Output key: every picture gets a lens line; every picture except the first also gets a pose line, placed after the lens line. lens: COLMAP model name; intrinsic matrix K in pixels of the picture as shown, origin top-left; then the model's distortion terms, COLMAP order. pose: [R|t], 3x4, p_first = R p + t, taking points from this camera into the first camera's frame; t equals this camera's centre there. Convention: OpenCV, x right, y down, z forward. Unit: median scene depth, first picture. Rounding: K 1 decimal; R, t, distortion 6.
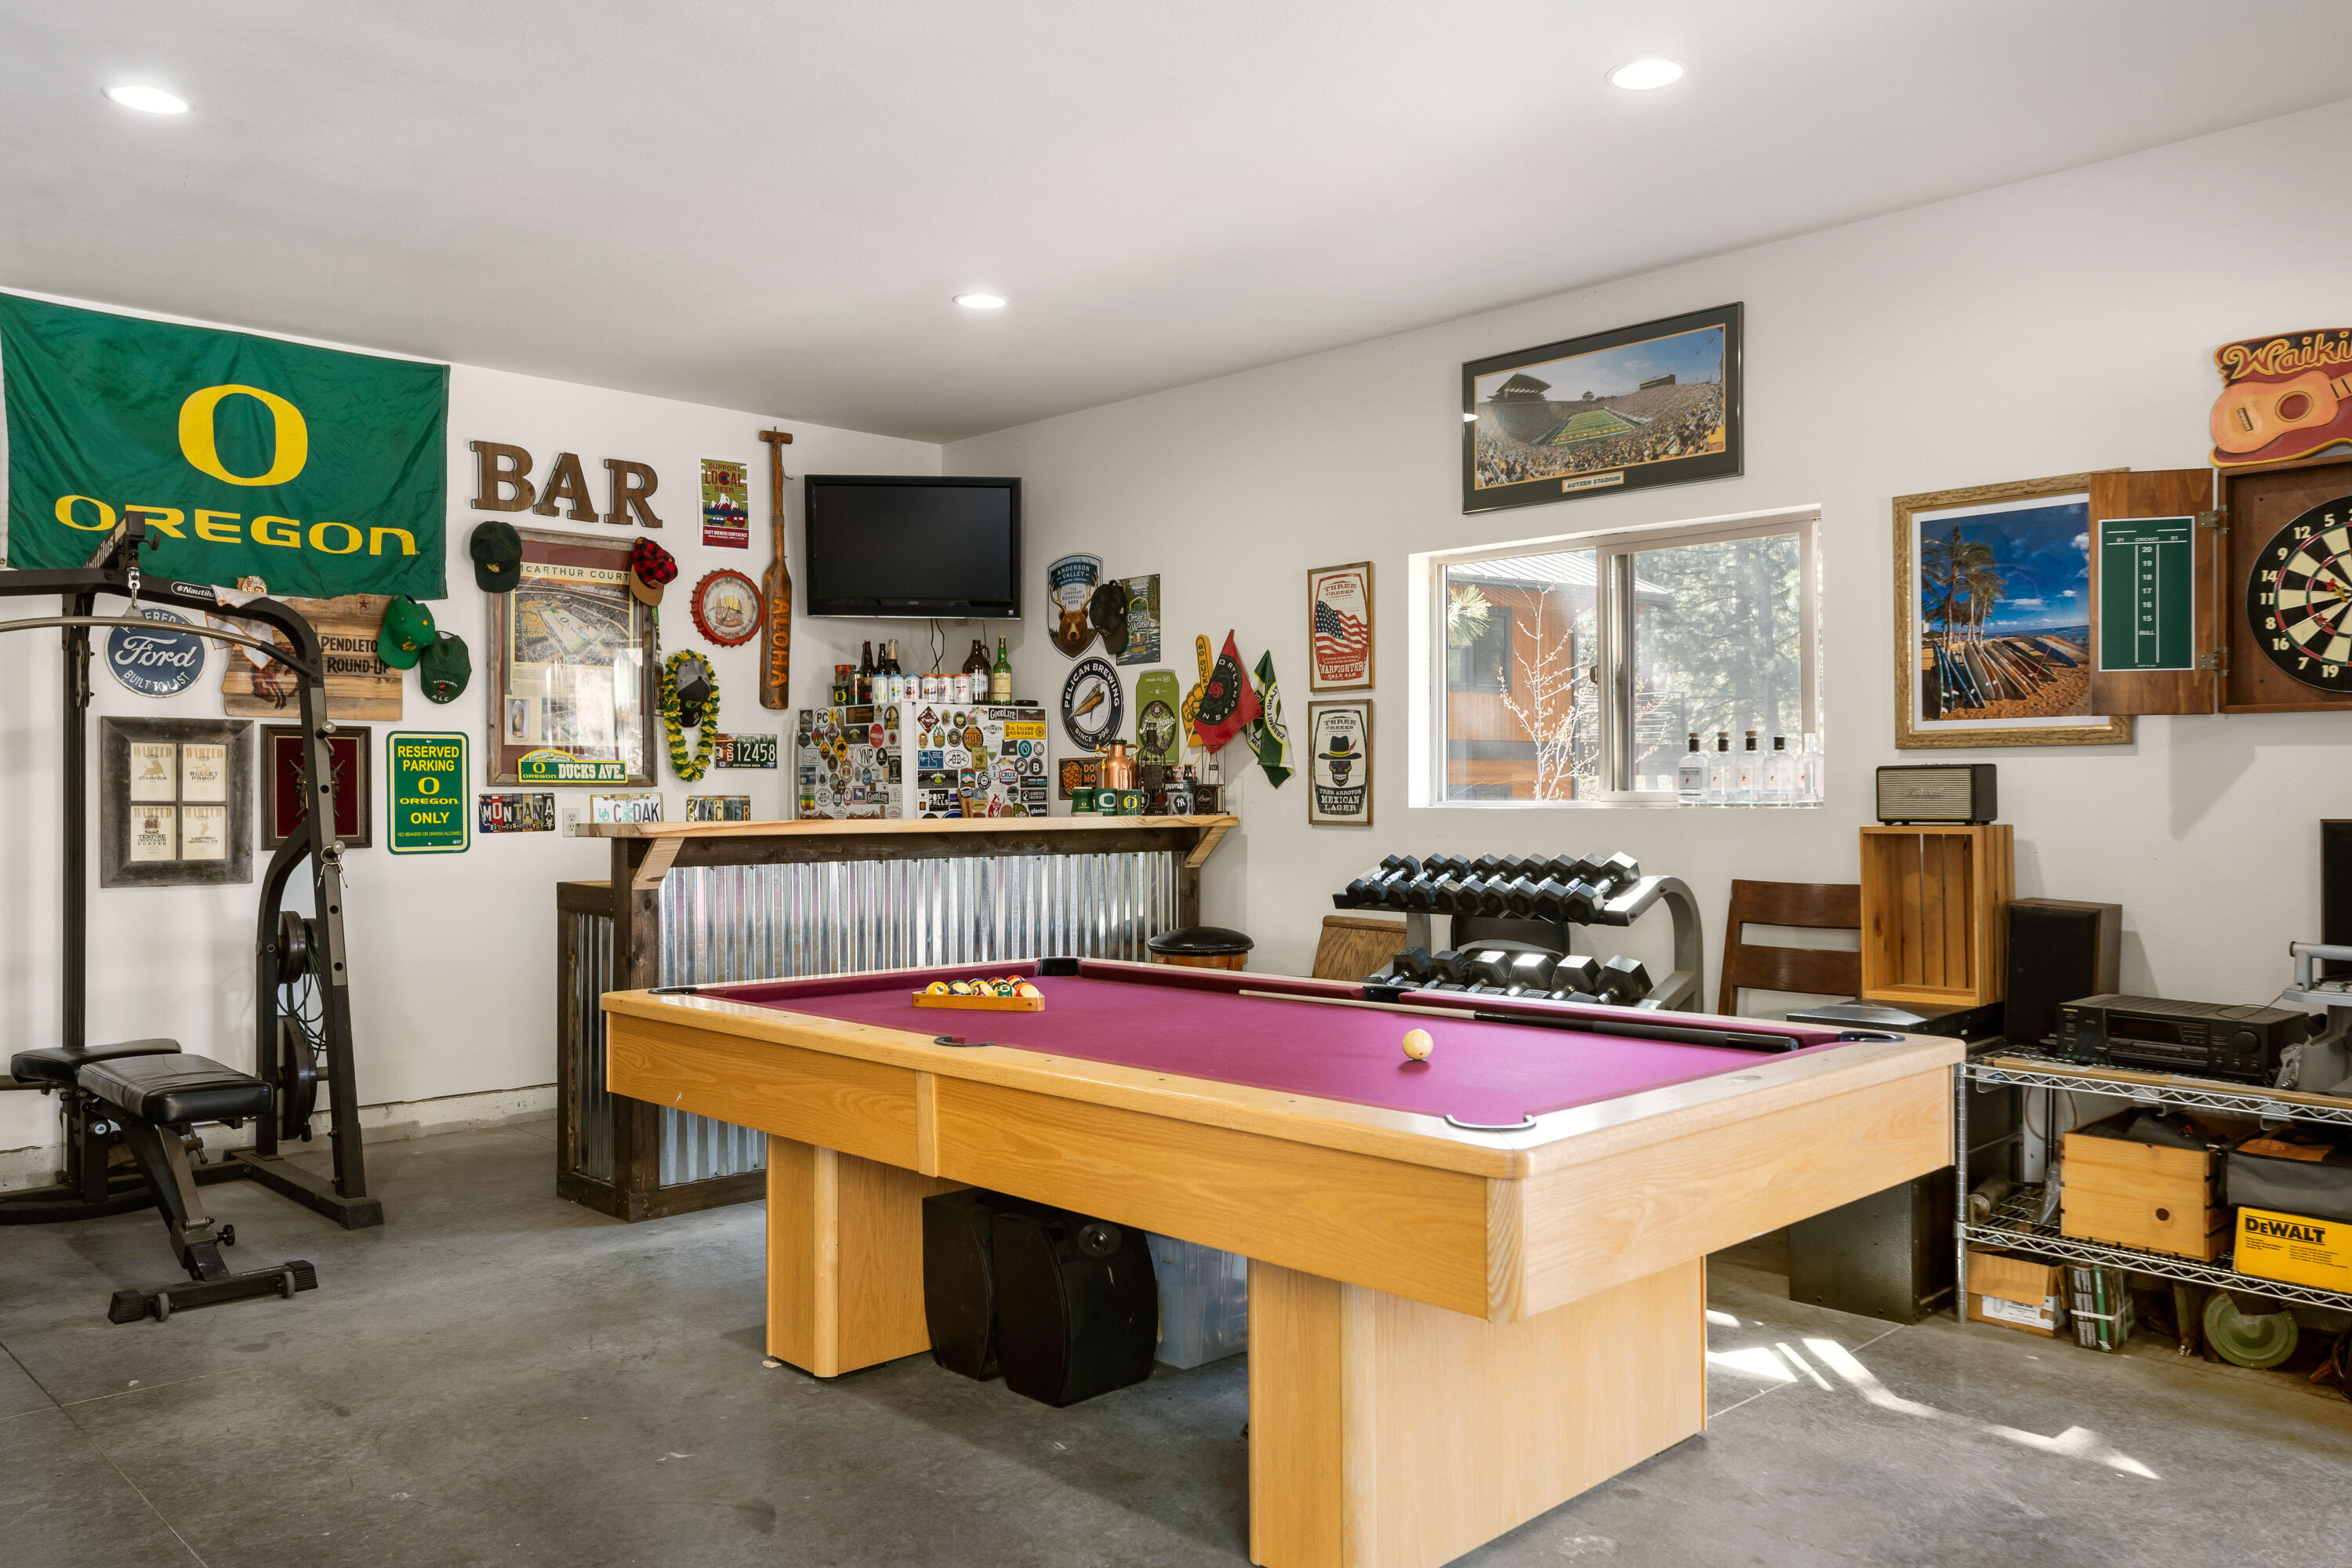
lens RADIAL K [[1696.1, 0, 1170.1], [0, 1696.1, 785.6], [0, 0, 1]] dist [-0.015067, -0.004791]
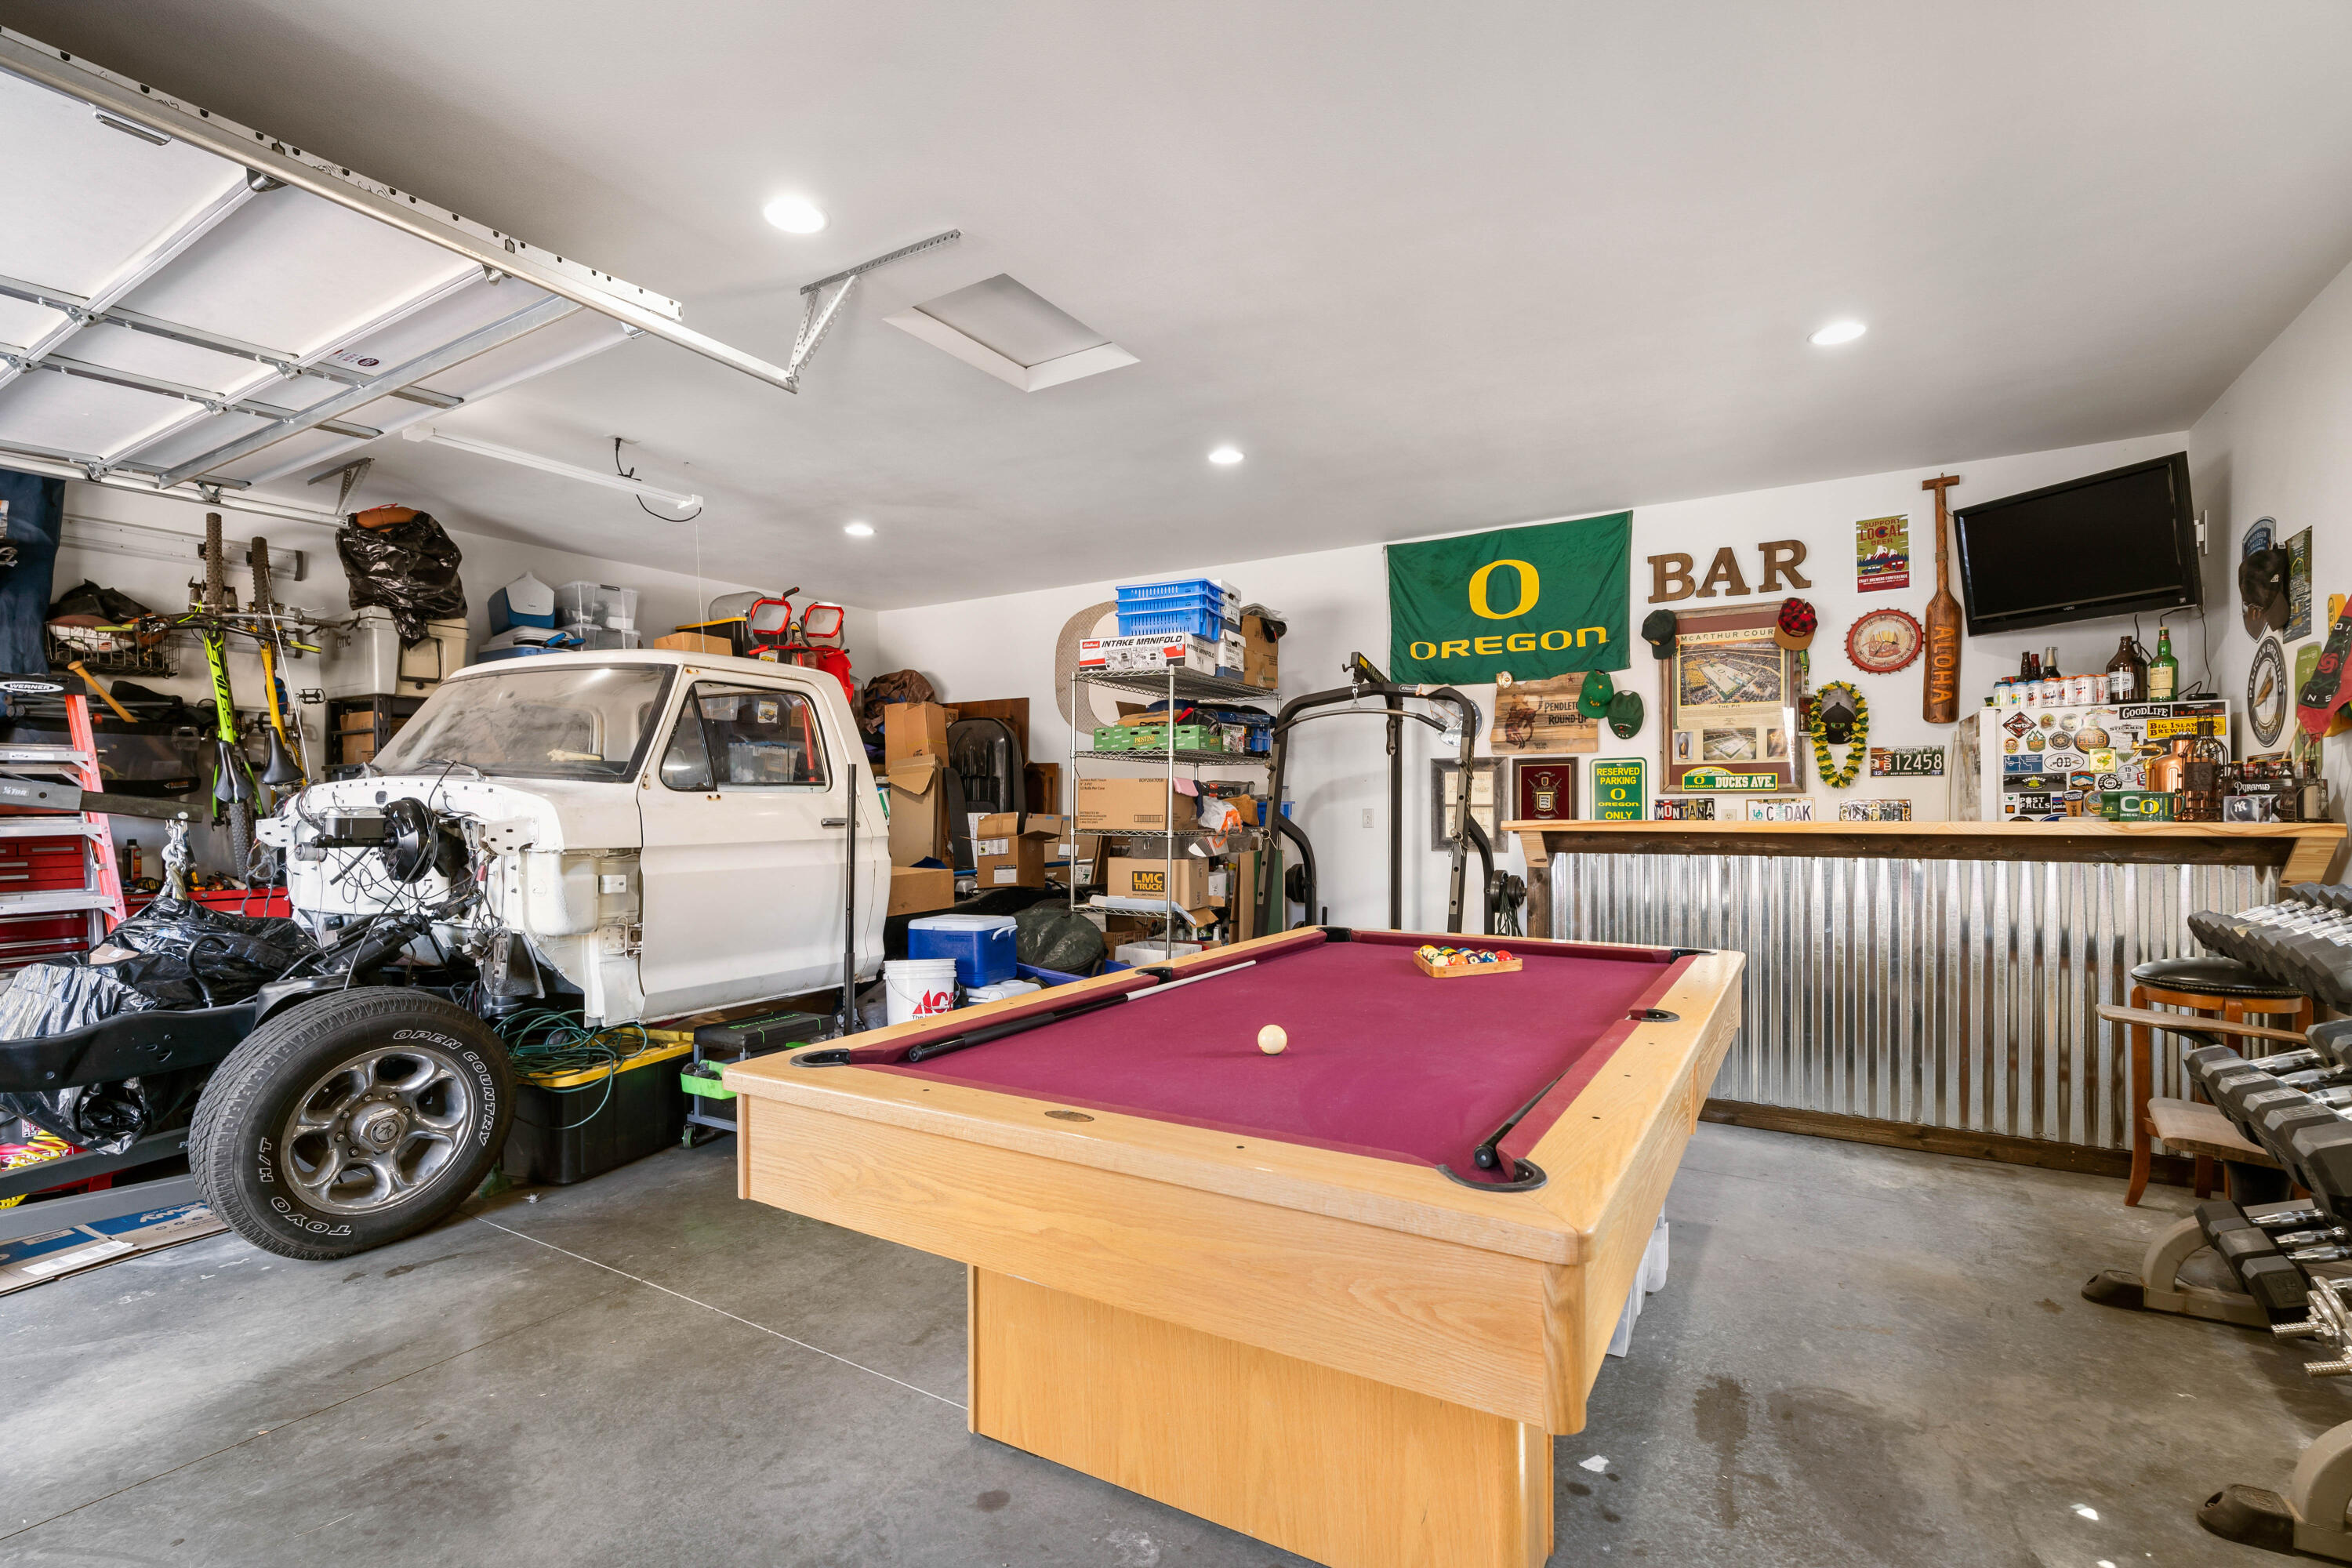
lens RADIAL K [[1060.8, 0, 1173.0], [0, 1060.8, 804.2], [0, 0, 1]] dist [0.002568, -0.001127]
pose [[0.263805, 0.000747, -0.964576, 0.348155], [0.009807, 0.999946, 0.003456, 0.001841], [0.964526, -0.010372, 0.263783, 0.347122]]
